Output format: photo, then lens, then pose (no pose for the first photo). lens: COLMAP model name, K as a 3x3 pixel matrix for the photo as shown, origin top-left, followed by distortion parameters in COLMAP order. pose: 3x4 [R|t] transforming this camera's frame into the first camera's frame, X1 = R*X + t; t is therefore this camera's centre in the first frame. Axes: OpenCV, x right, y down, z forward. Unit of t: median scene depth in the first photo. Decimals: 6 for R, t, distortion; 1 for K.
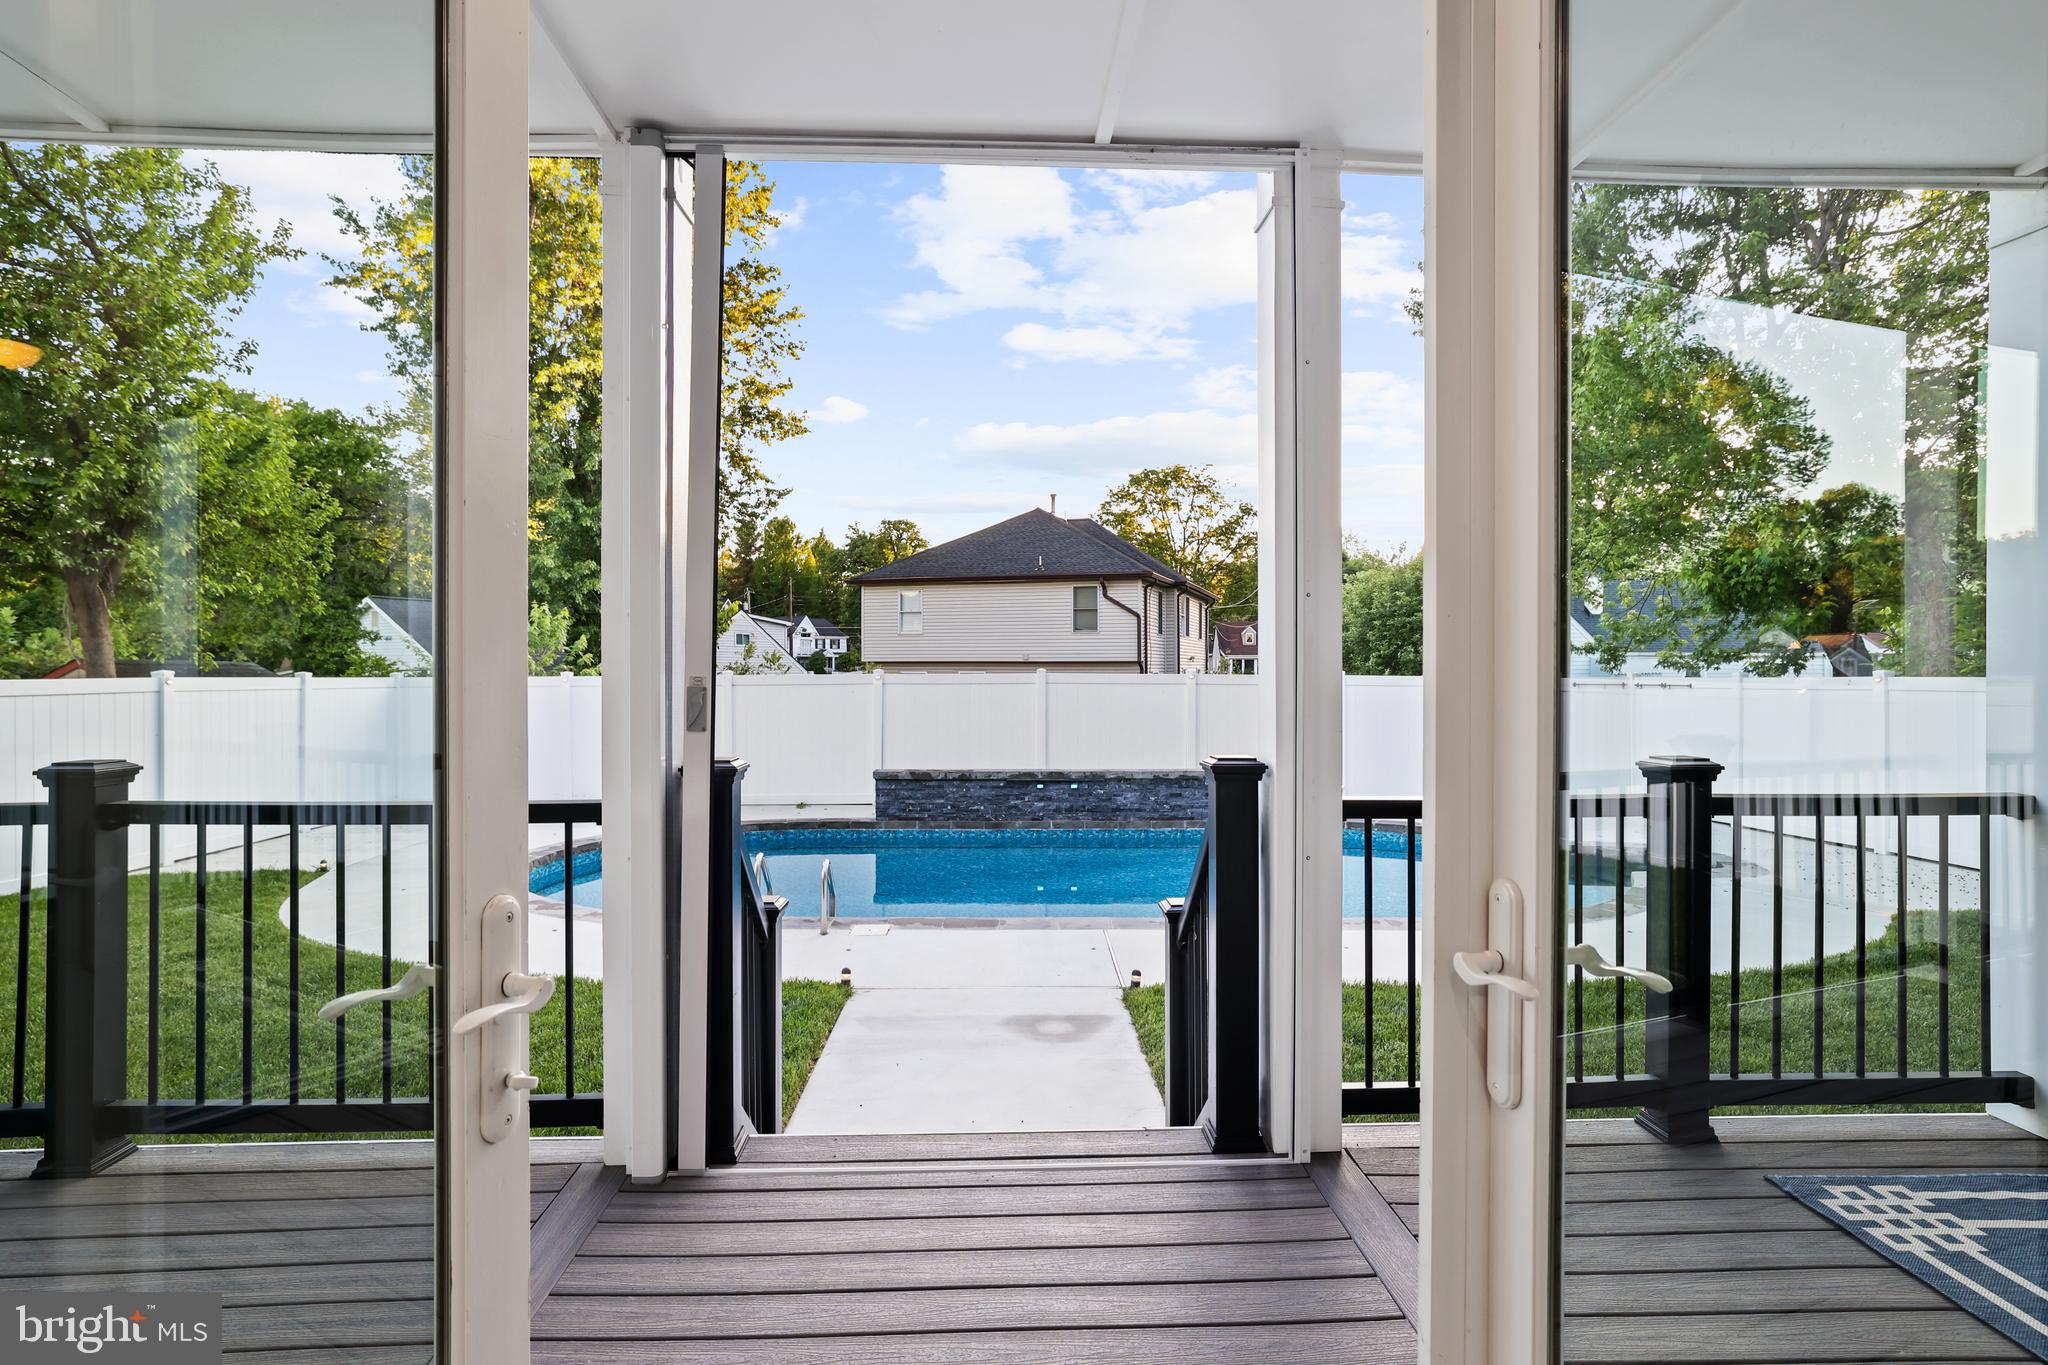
lens RADIAL K [[1119.1, 0, 1019.4], [0, 1119.1, 675.0], [0, 0, 1]] dist [-0.004719, -0.000946]
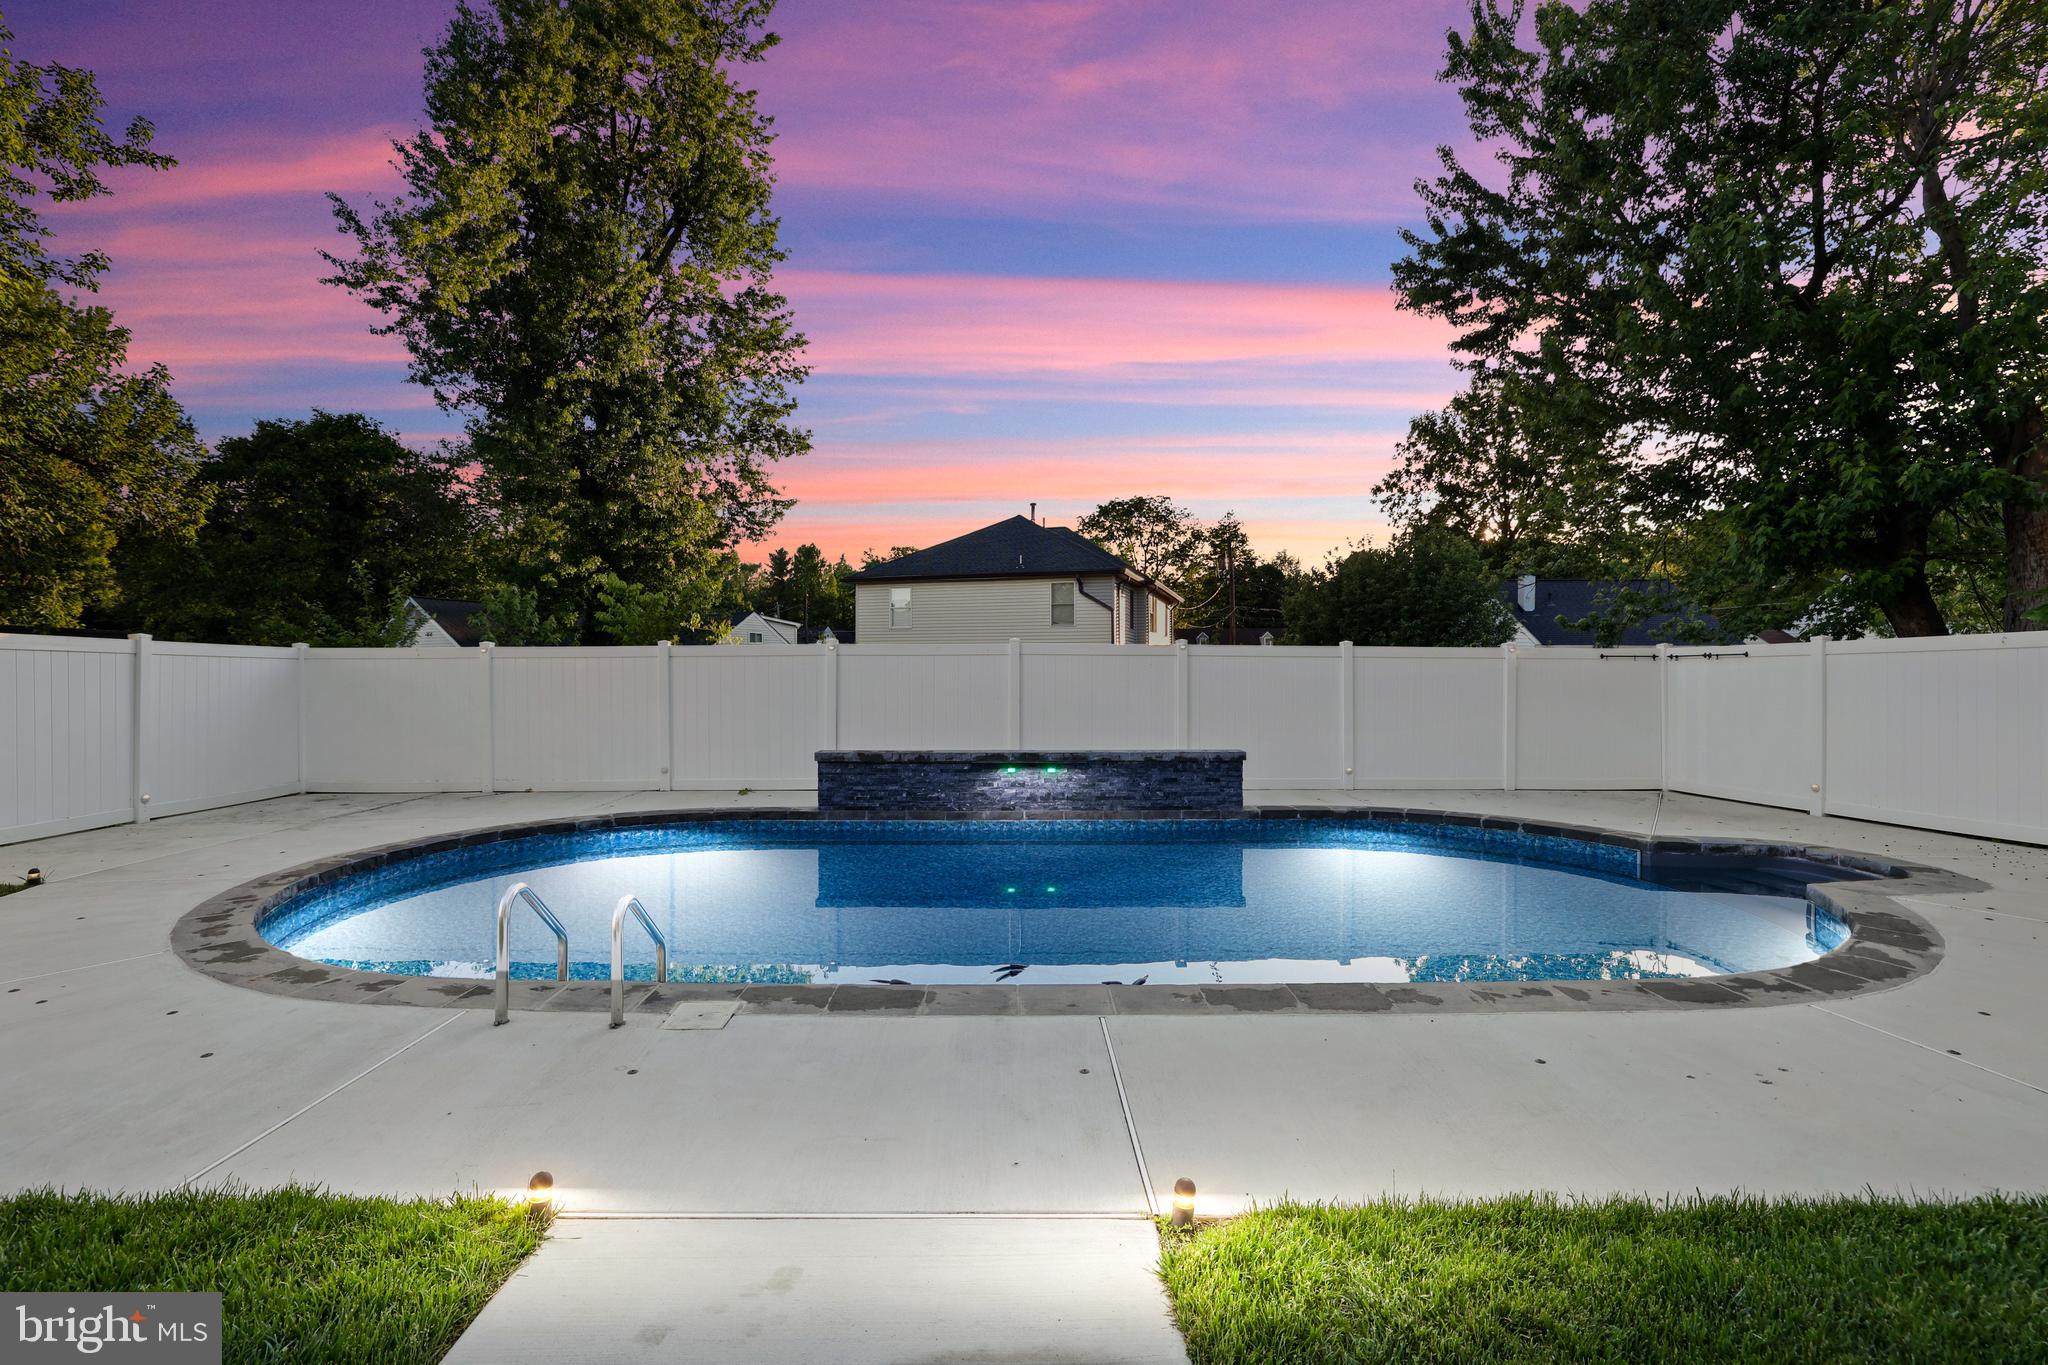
lens RADIAL K [[881.9, 0, 1010.9], [0, 881.9, 675.0], [0, 0, 1]] dist [-0.022884, 0.000103]
pose [[0.999999, -0.000351, 0.001330, 0.007332], [0.000362, 0.999971, -0.007652, 0.013716], [-0.001327, 0.007653, 0.999970, 0.139723]]
